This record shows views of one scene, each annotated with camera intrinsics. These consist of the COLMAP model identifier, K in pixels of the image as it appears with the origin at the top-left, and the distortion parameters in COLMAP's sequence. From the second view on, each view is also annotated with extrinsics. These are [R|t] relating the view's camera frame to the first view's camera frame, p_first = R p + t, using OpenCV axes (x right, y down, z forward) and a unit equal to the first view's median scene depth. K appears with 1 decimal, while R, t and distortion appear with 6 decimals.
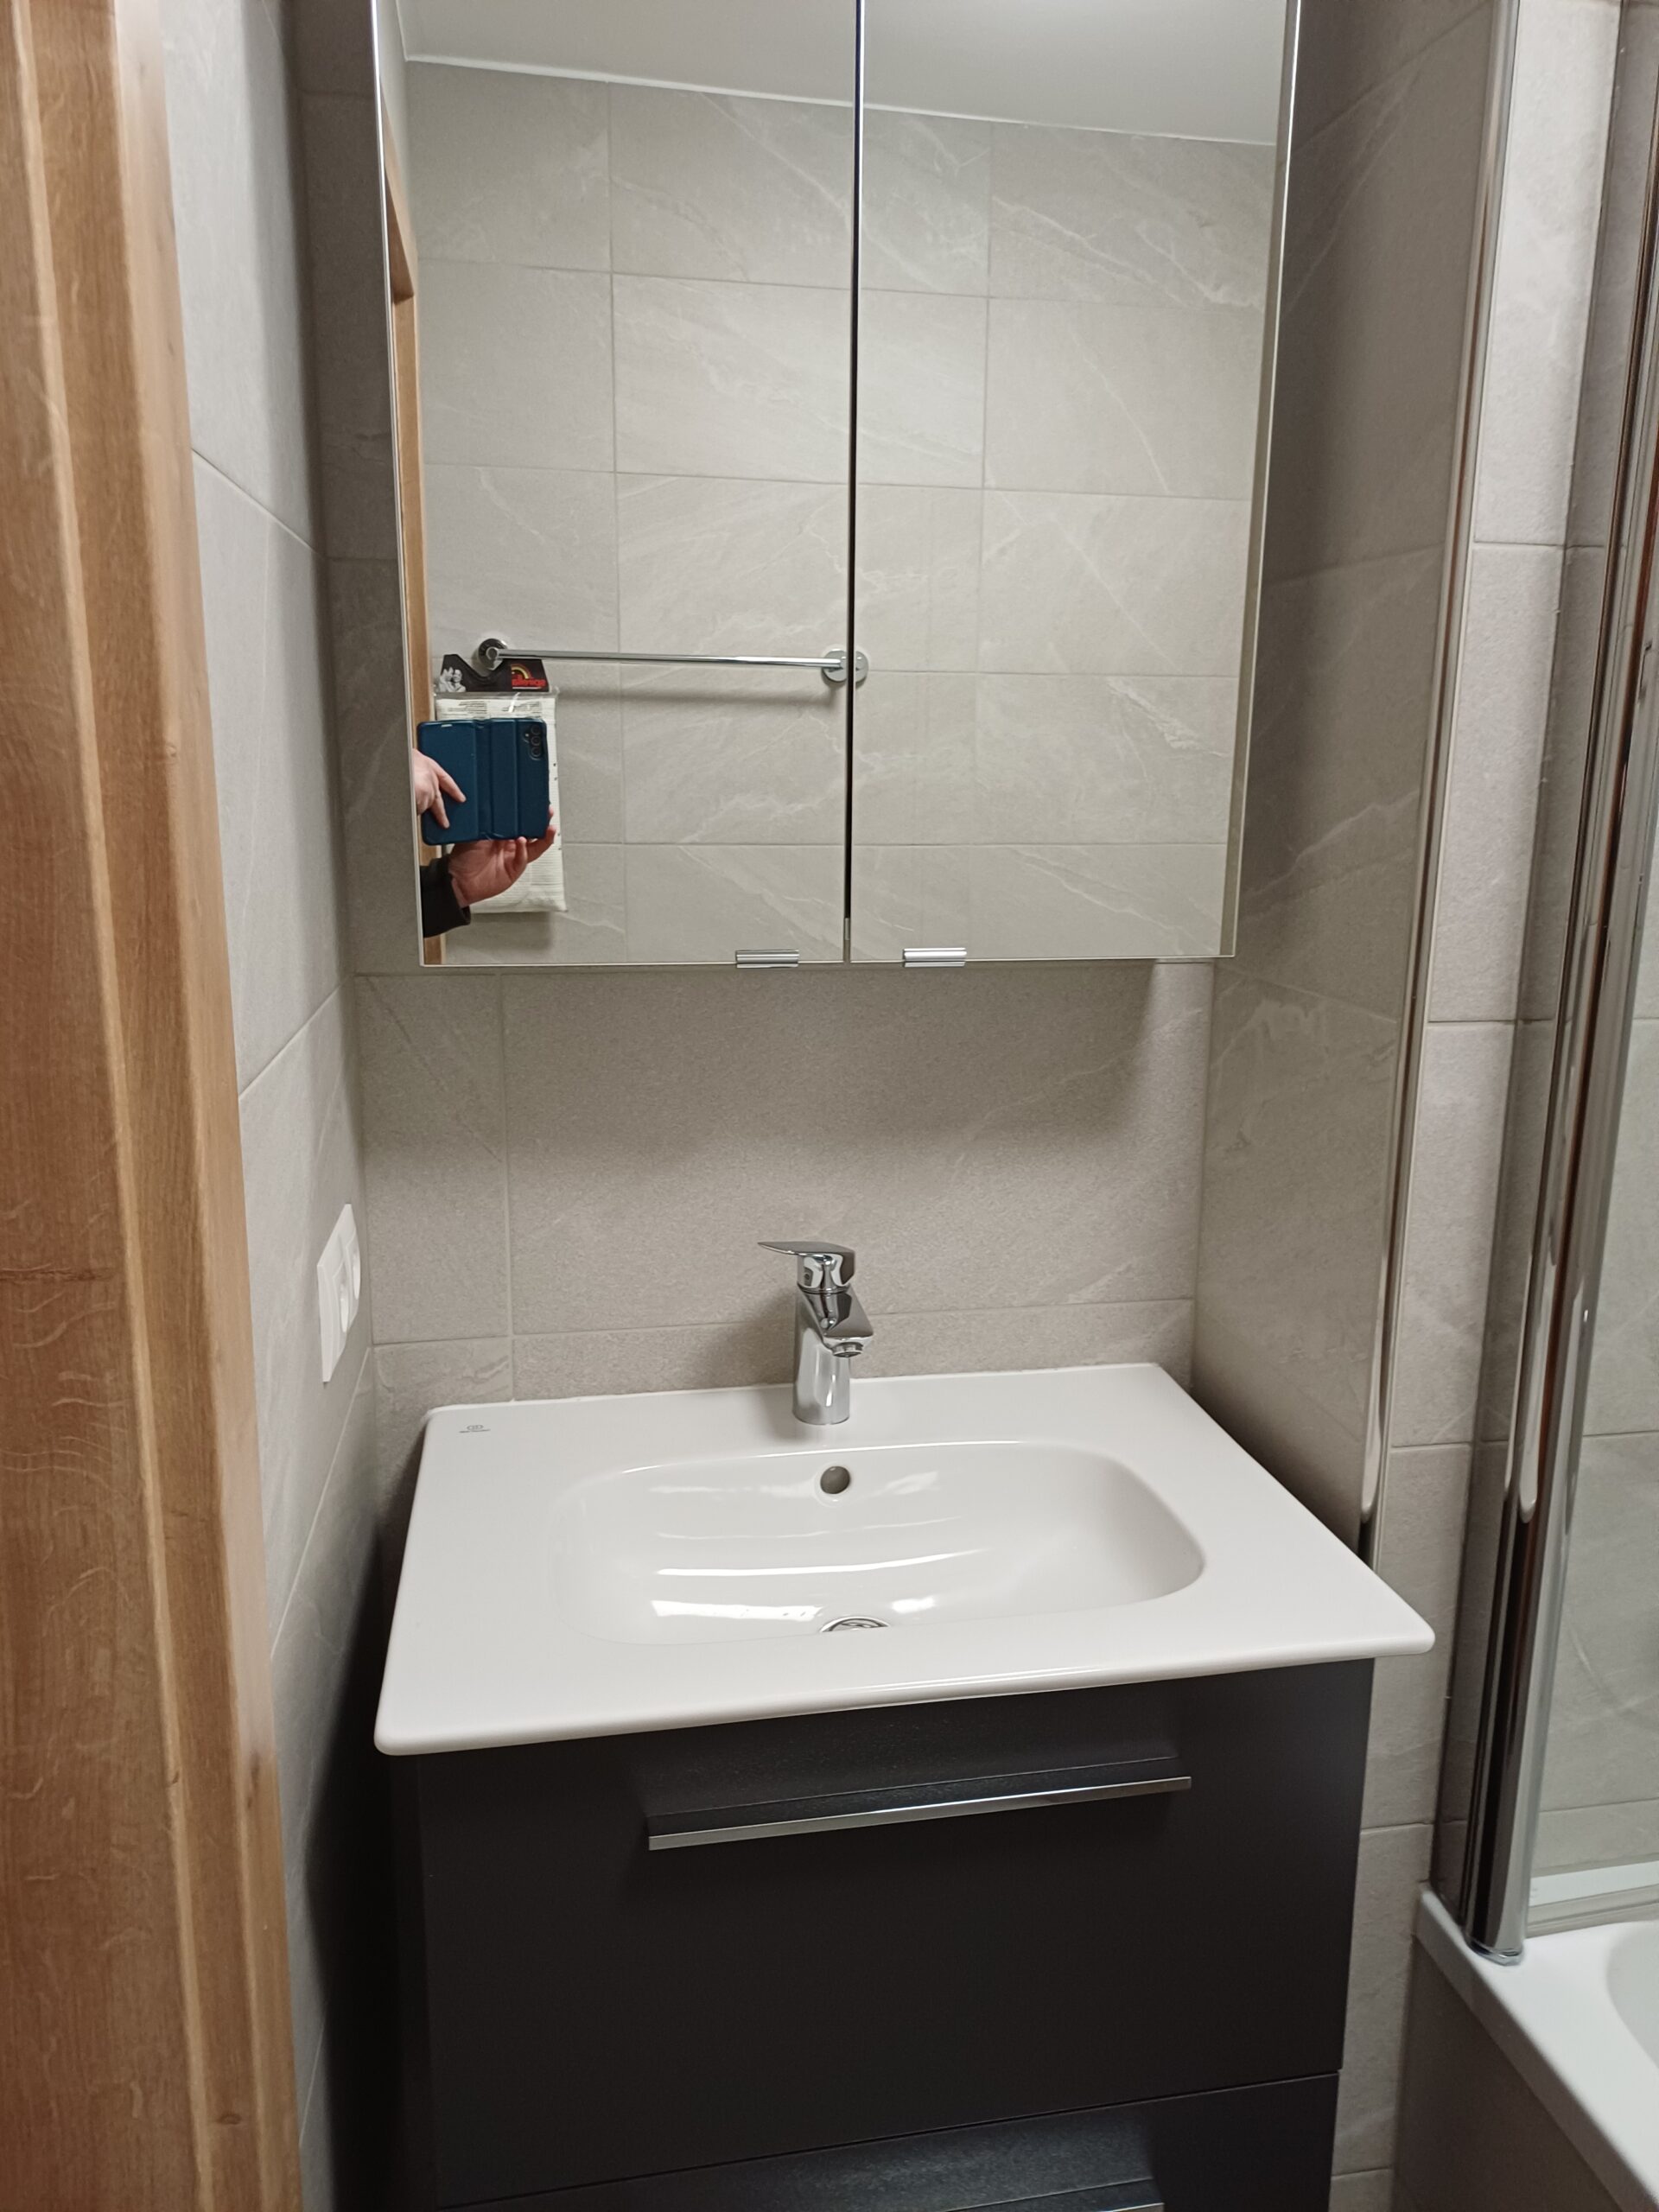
lens RADIAL K [[1639.1, 0, 833.4], [0, 1639.1, 1089.9], [0, 0, 1]] dist [0.122888, -0.180824]
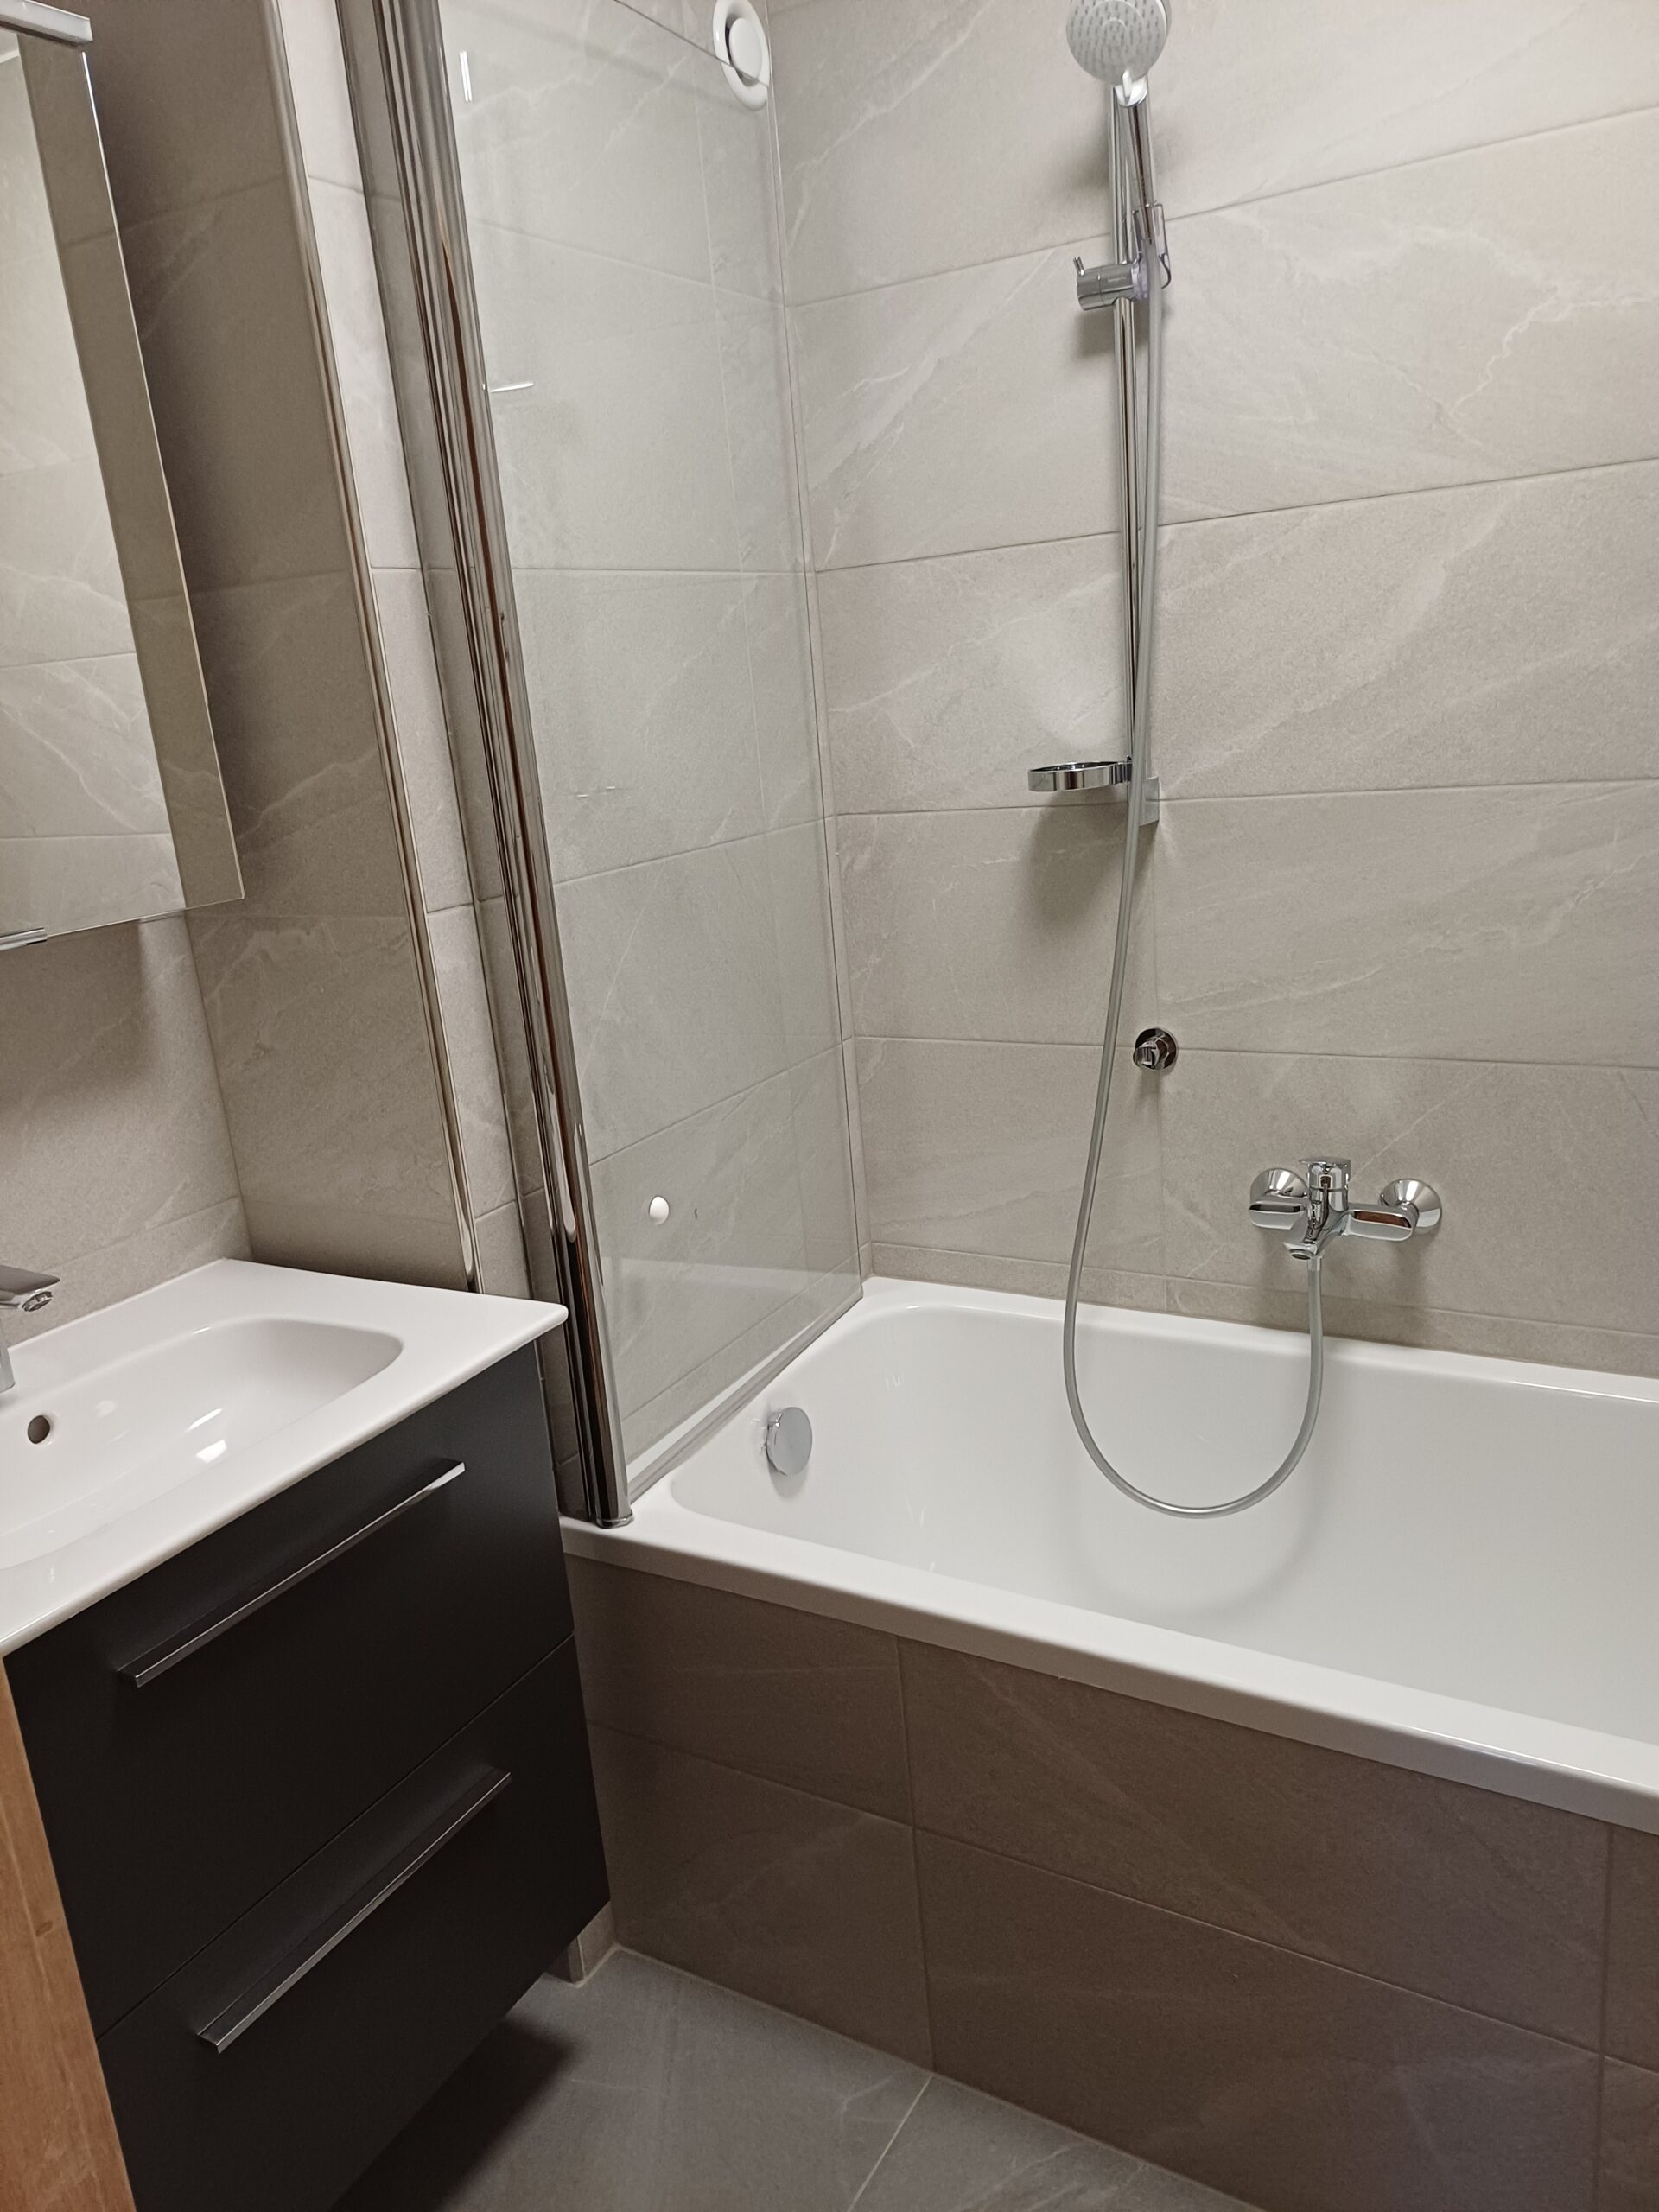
lens RADIAL K [[1639.1, 0, 833.4], [0, 1639.1, 1089.9], [0, 0, 1]] dist [0.122888, -0.180824]
pose [[0.651747, -0.255187, 0.714216, -0.384858], [0.246101, 0.961898, 0.119108, 0.017952], [-0.717398, 0.098141, 0.689716, -0.162427]]
